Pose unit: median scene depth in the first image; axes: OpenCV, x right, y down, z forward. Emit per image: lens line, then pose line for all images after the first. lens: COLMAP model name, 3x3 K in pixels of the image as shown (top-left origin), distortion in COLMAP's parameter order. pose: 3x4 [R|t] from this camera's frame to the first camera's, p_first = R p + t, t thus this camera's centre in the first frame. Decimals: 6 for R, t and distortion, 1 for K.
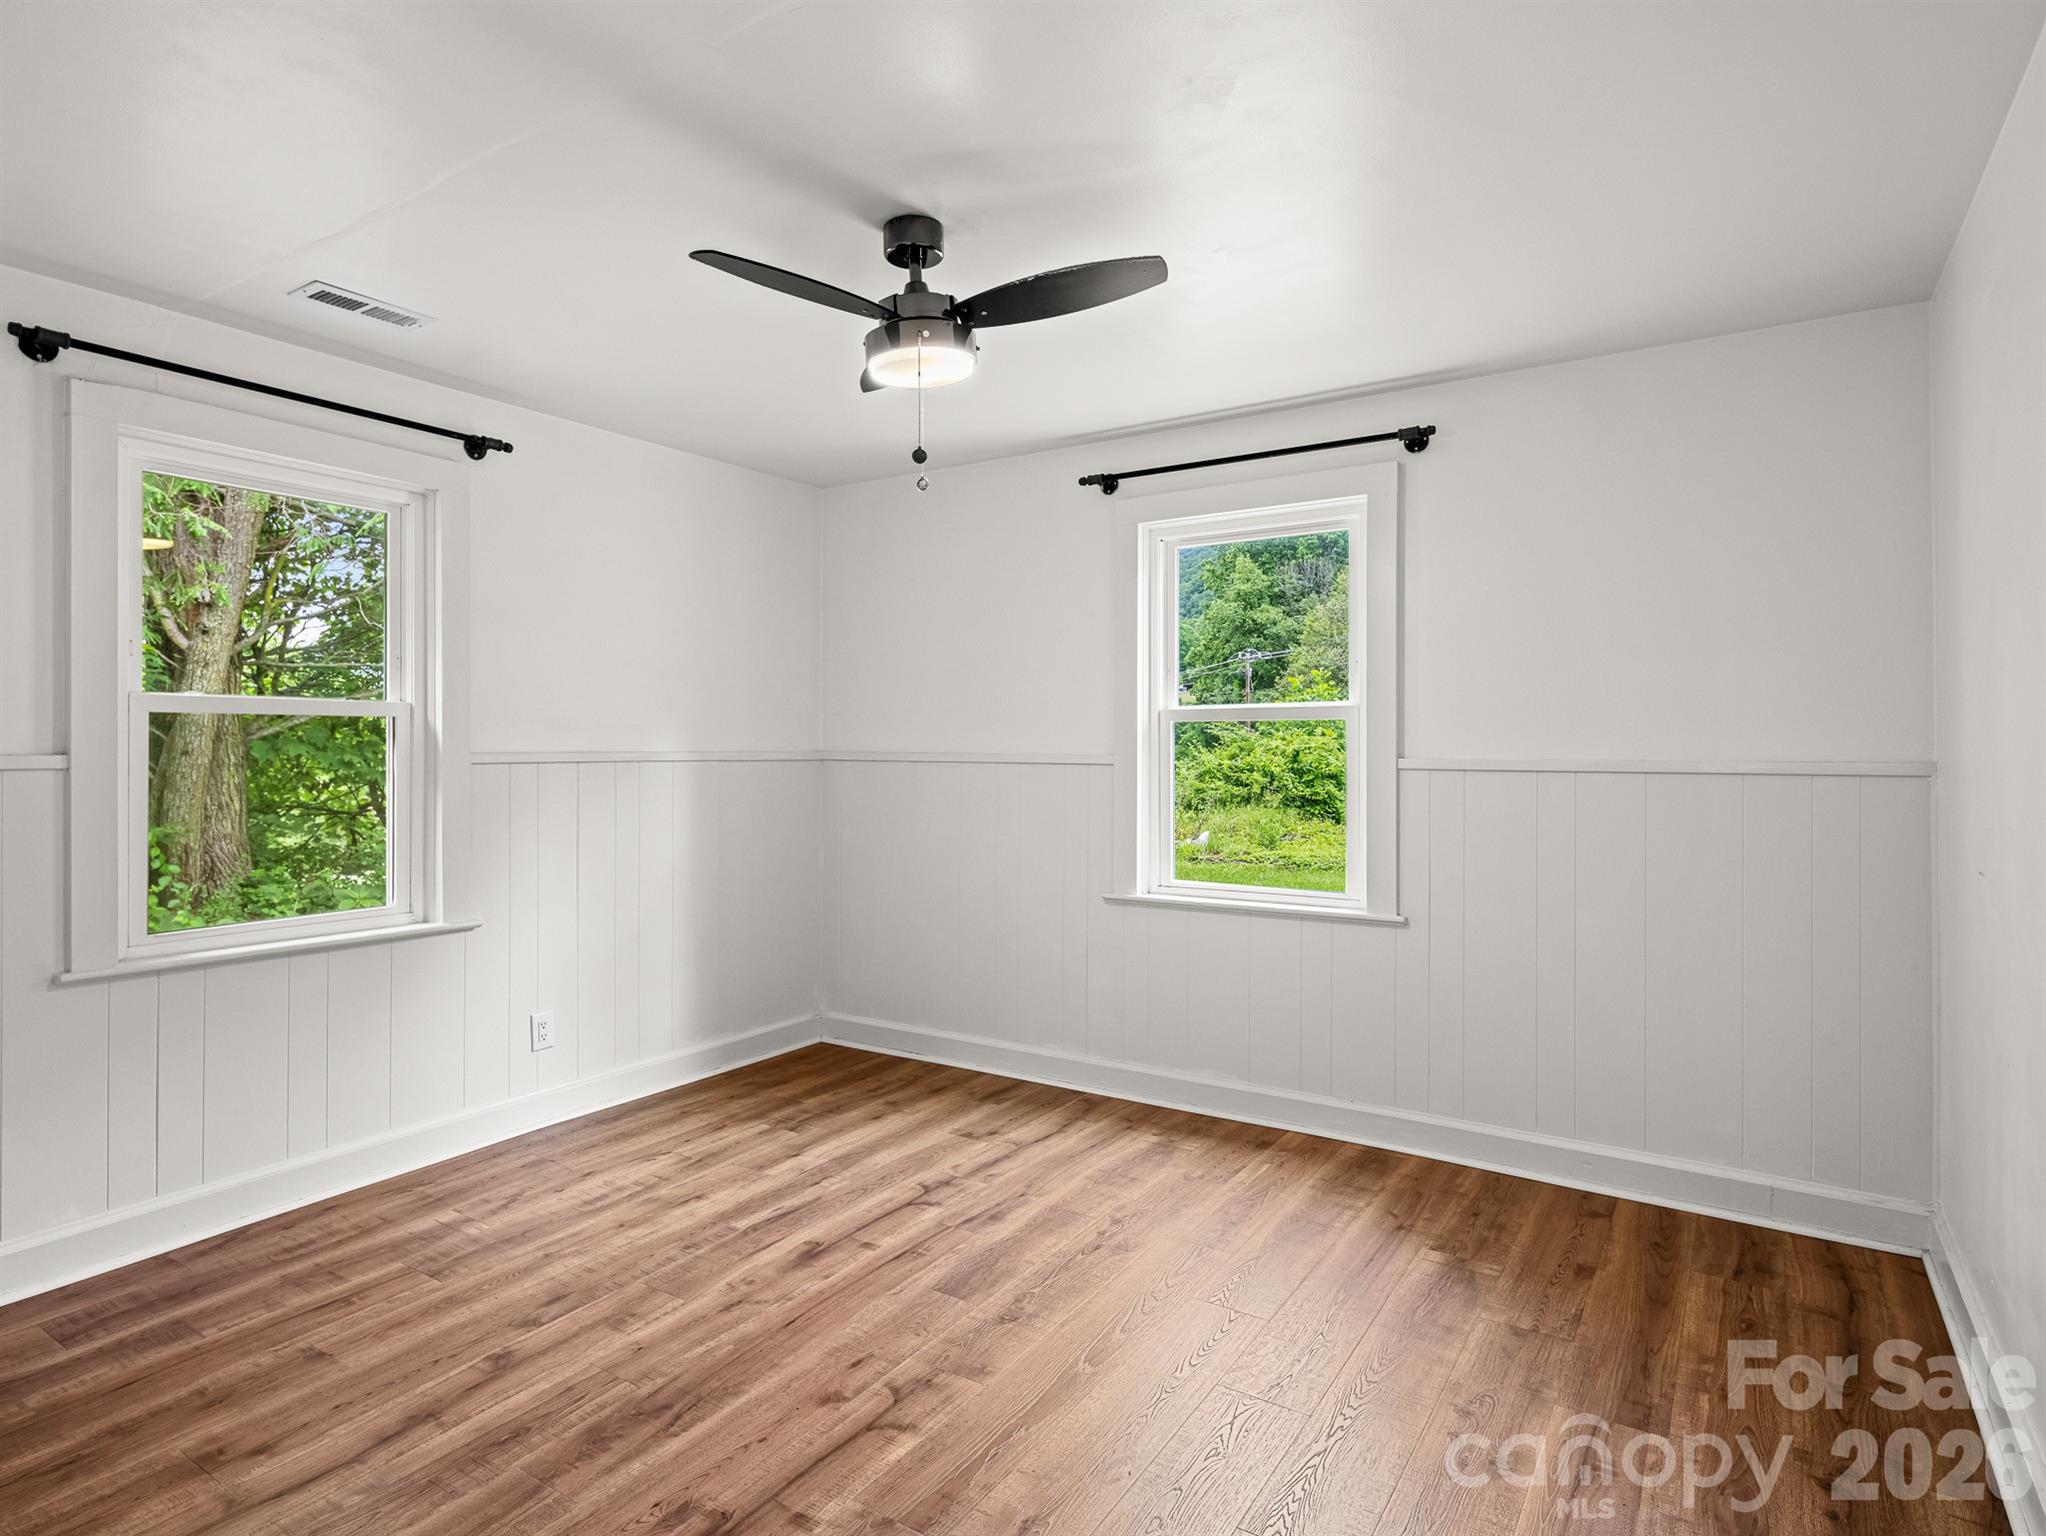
lens RADIAL K [[1123.8, 0, 1016.2], [0, 1123.8, 747.9], [0, 0, 1]] dist [0.003250, -0.003700]
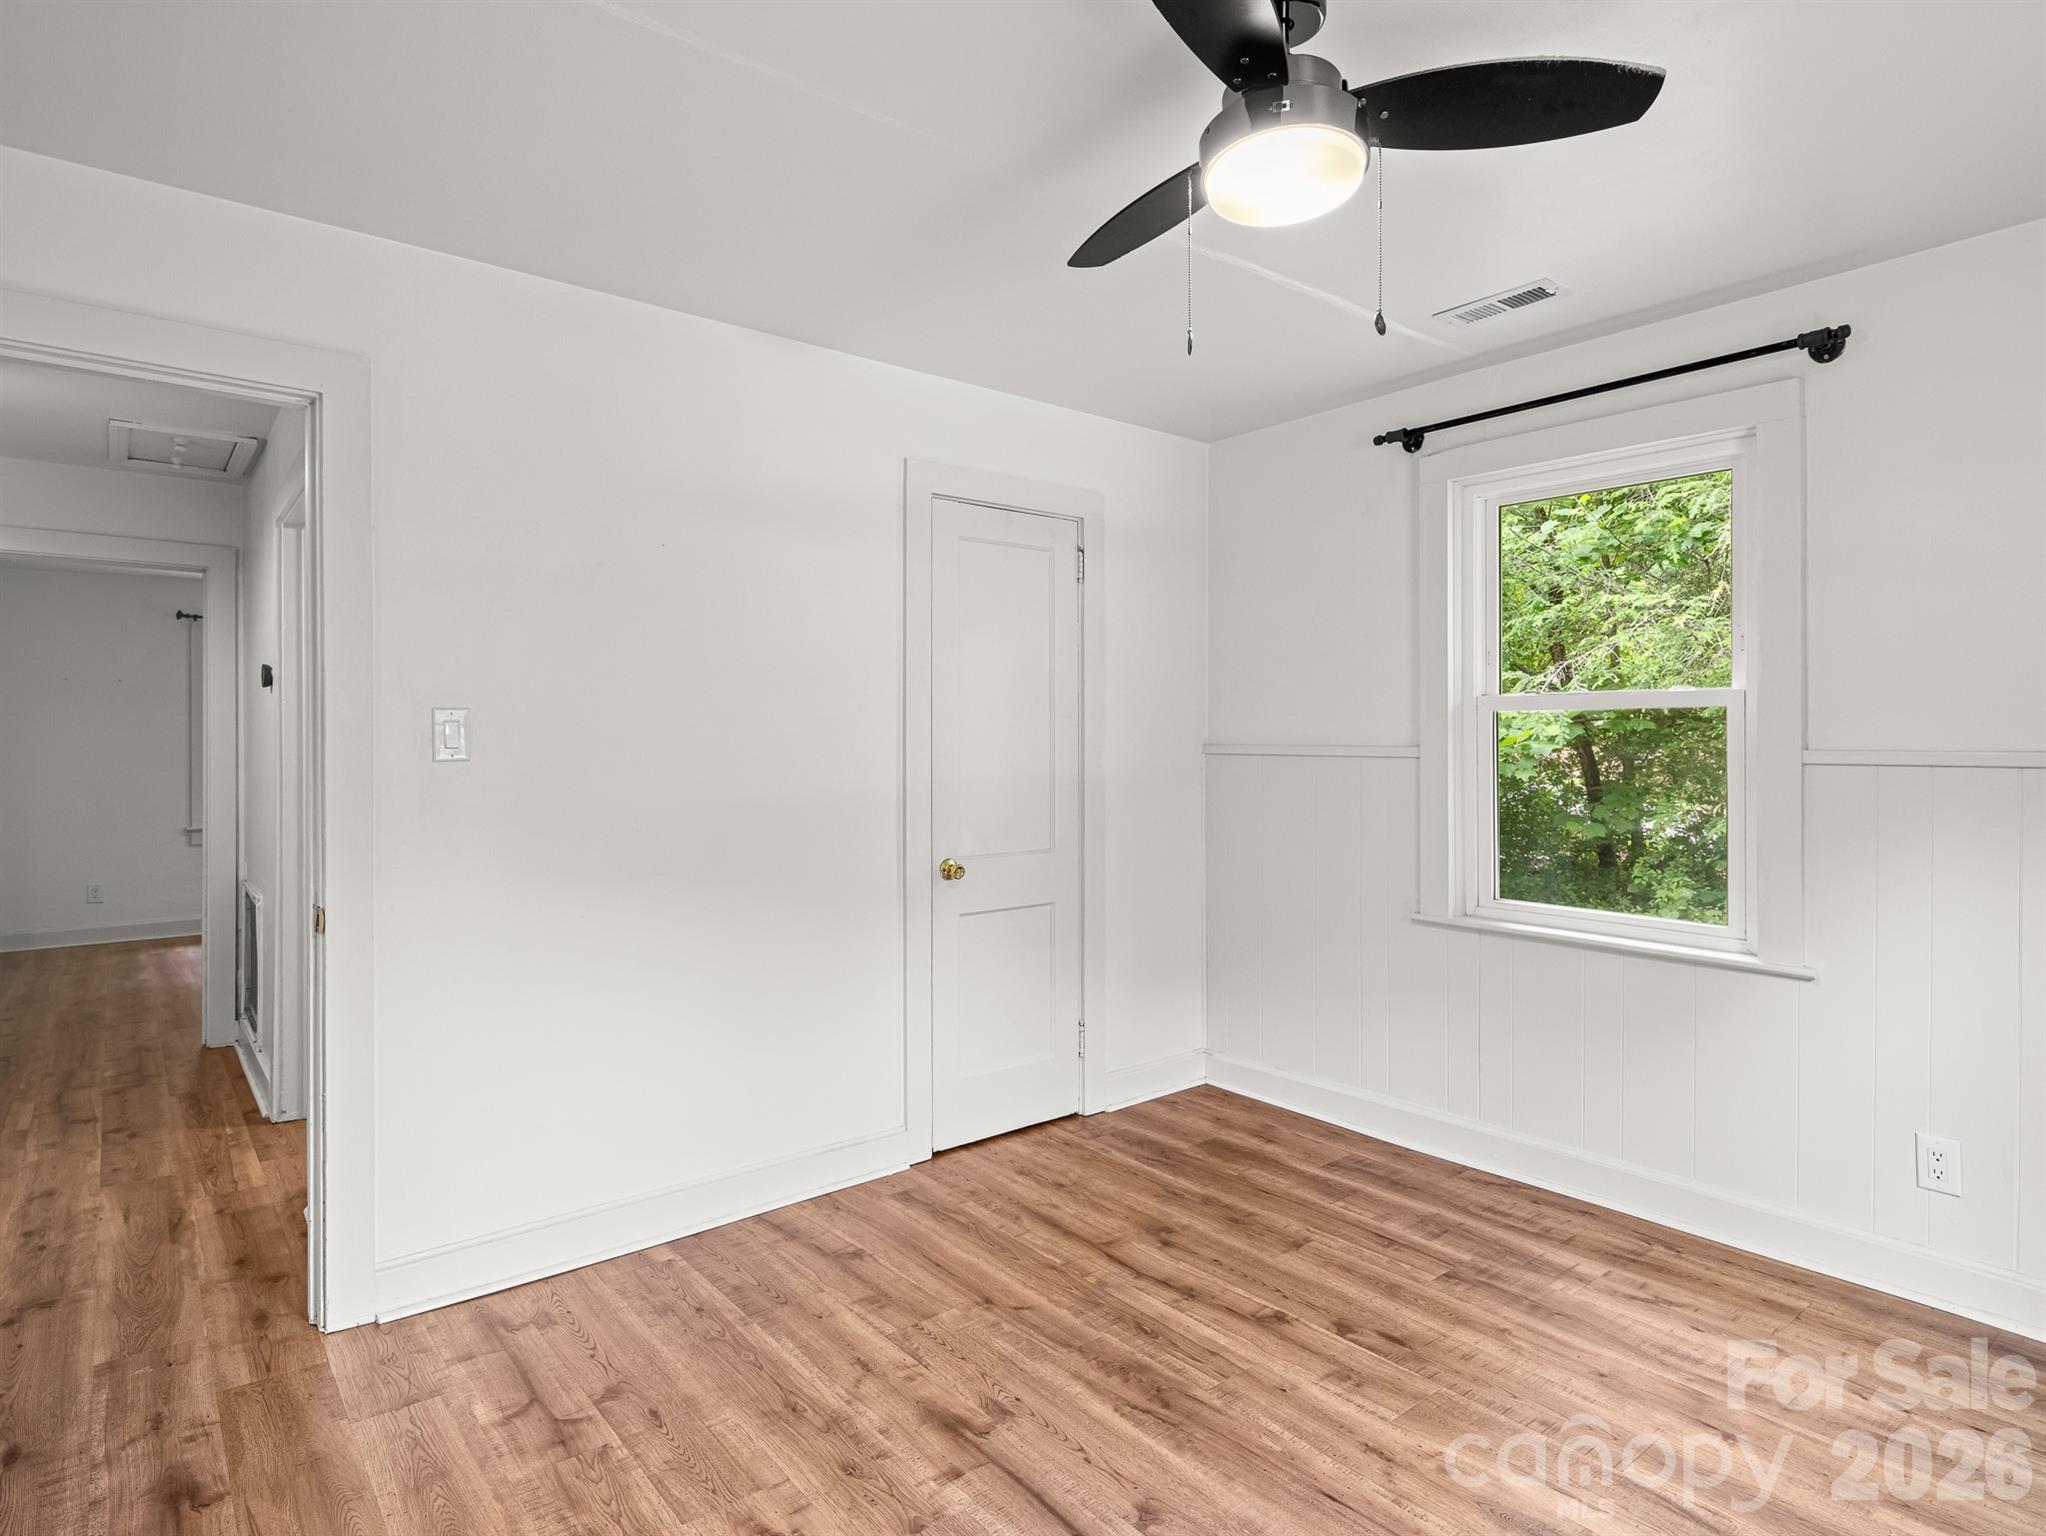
lens RADIAL K [[1123.8, 0, 1016.2], [0, 1123.8, 747.9], [0, 0, 1]] dist [0.003250, -0.003700]
pose [[-0.316308, 0.006074, -0.948637, 0.566421], [-0.000969, 0.999977, 0.006726, -0.002633], [0.948656, 0.003046, -0.316295, 0.999320]]
